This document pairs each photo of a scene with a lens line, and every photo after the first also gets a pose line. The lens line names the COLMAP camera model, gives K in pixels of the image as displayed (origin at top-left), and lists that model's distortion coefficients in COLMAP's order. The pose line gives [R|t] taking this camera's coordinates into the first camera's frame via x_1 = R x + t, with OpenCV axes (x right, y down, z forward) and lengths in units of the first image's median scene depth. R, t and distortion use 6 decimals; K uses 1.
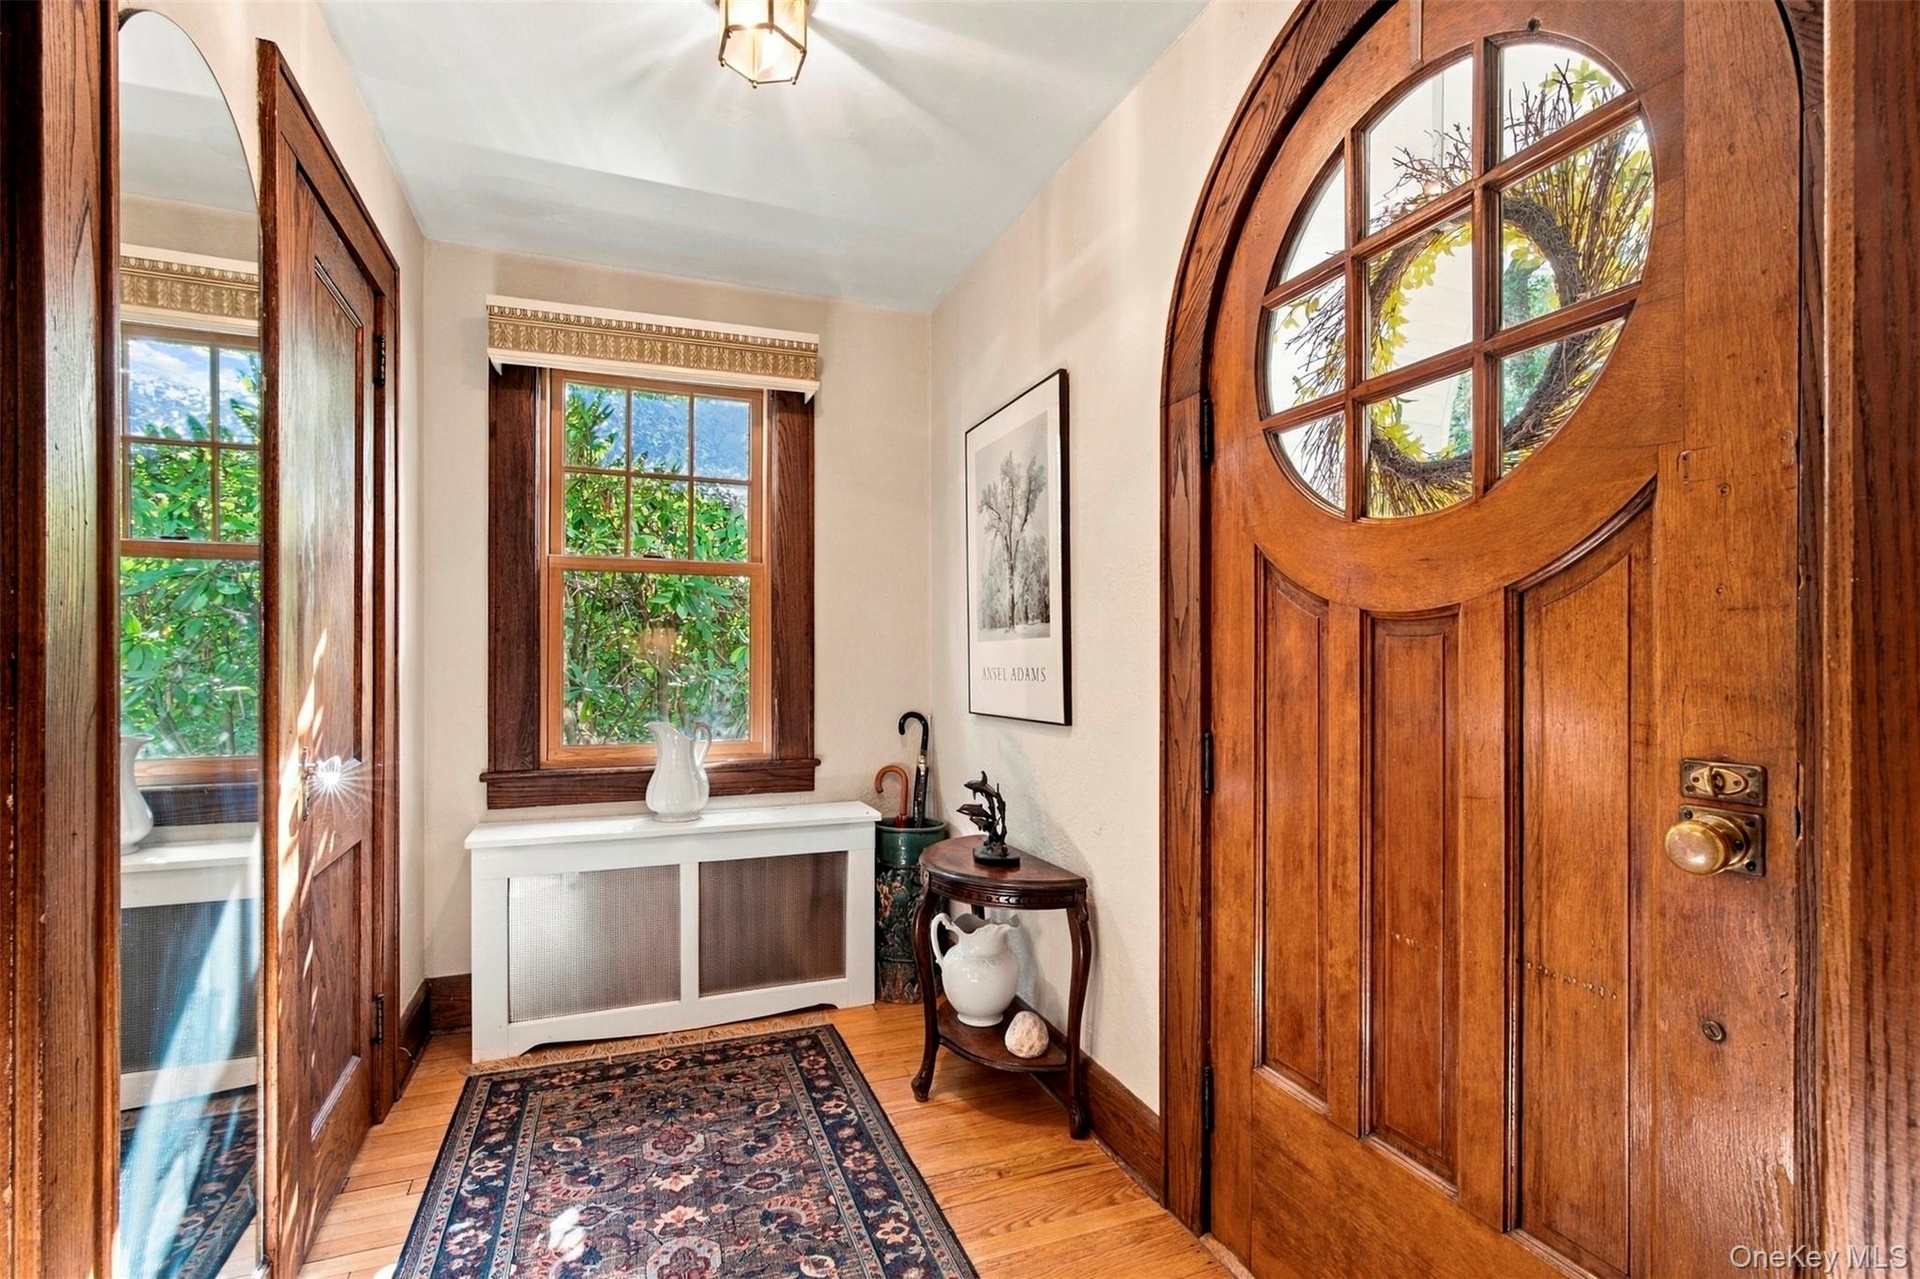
lens RADIAL K [[867.3, 0, 956.9], [0, 867.3, 653.8], [0, 0, 1]] dist [0.000390, -0.000193]
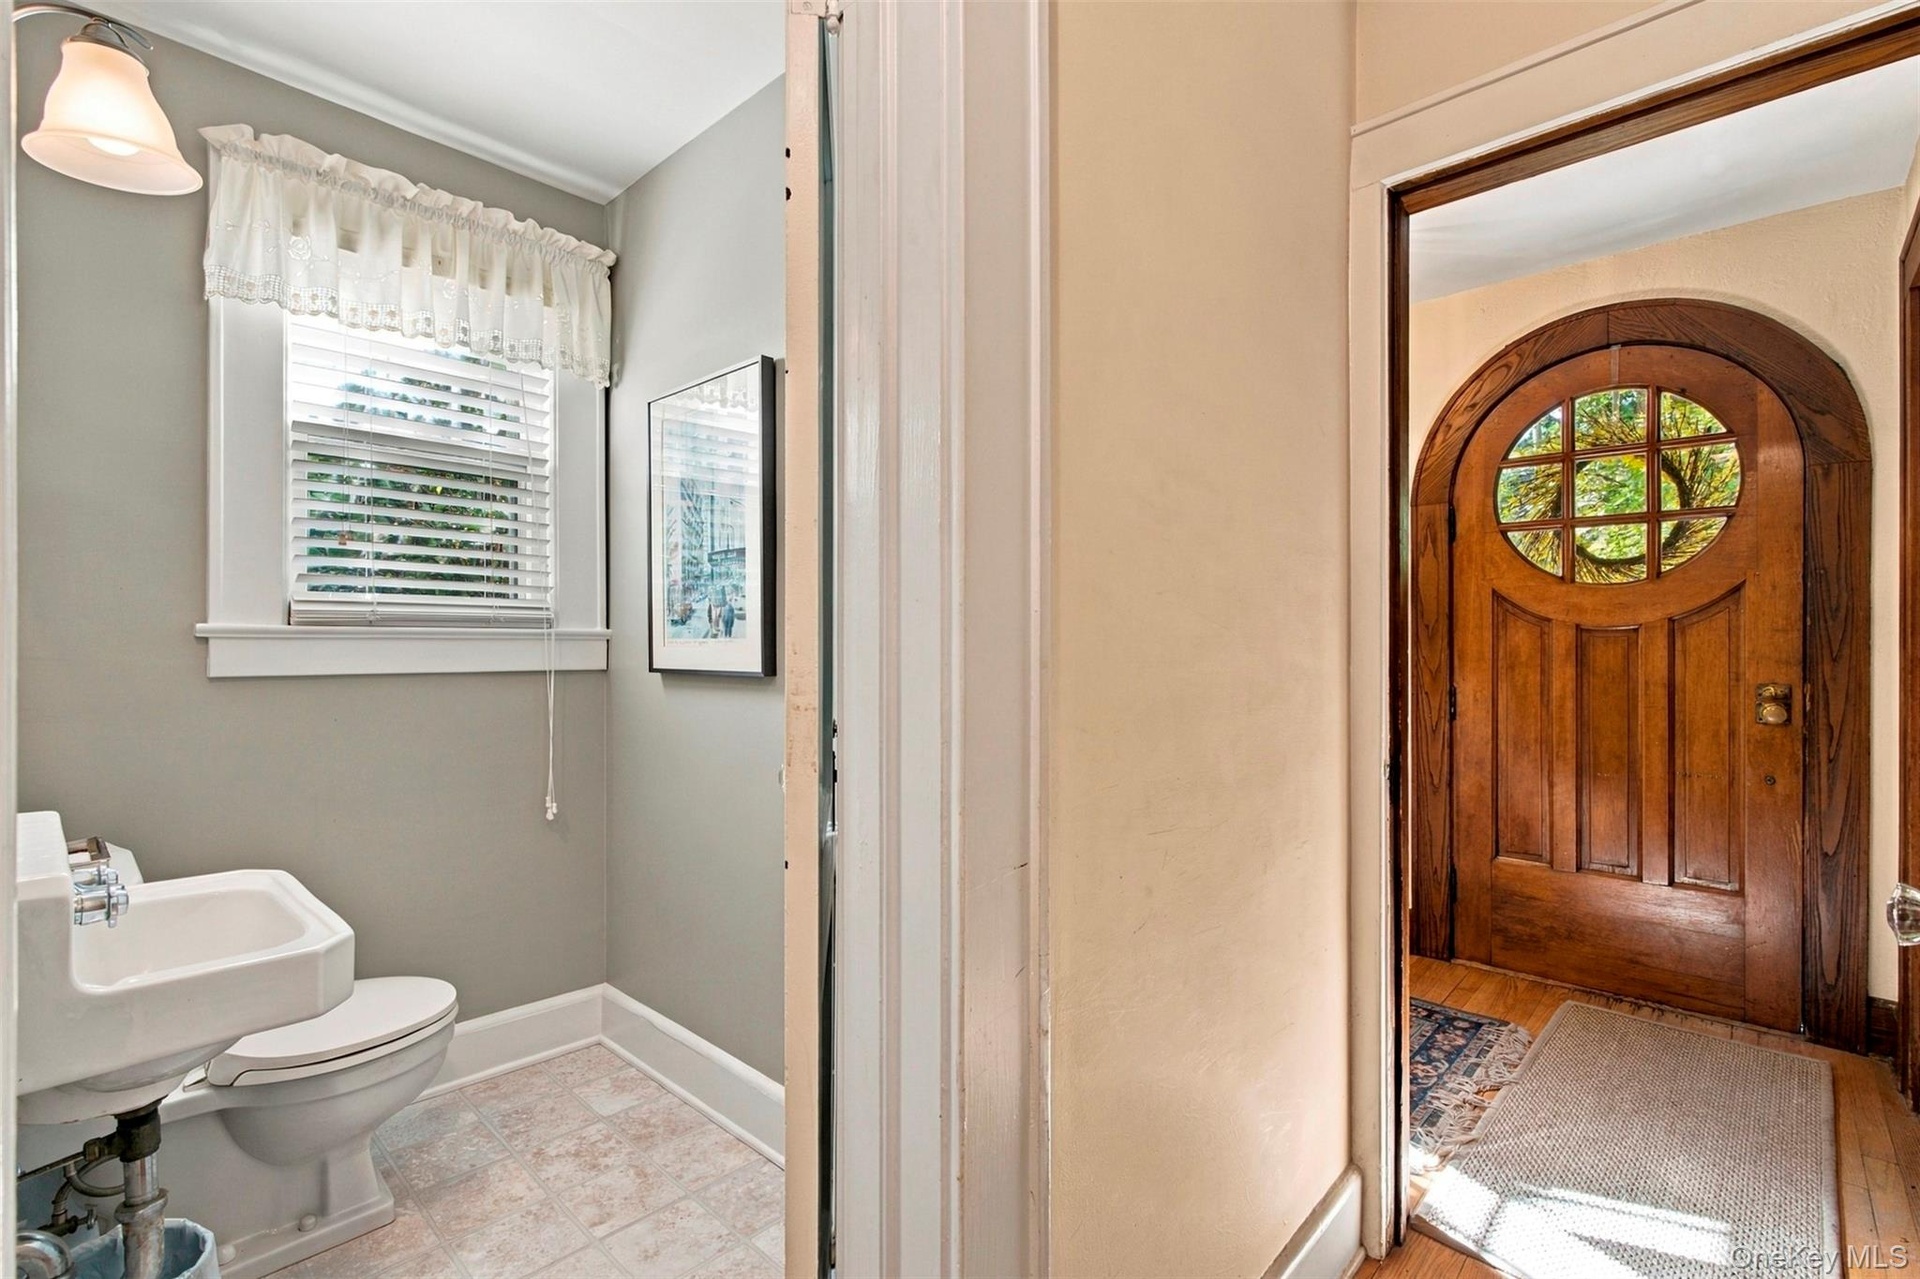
lens RADIAL K [[867.3, 0, 959.8], [0, 867.3, 639.9], [0, 0, 1]] dist [0.000390, -0.000193]
pose [[0.901484, 0.002895, 0.432803, -1.906551], [-0.003487, 0.999994, 0.000576, -0.009321], [-0.432799, -0.002028, 0.901488, -0.277504]]
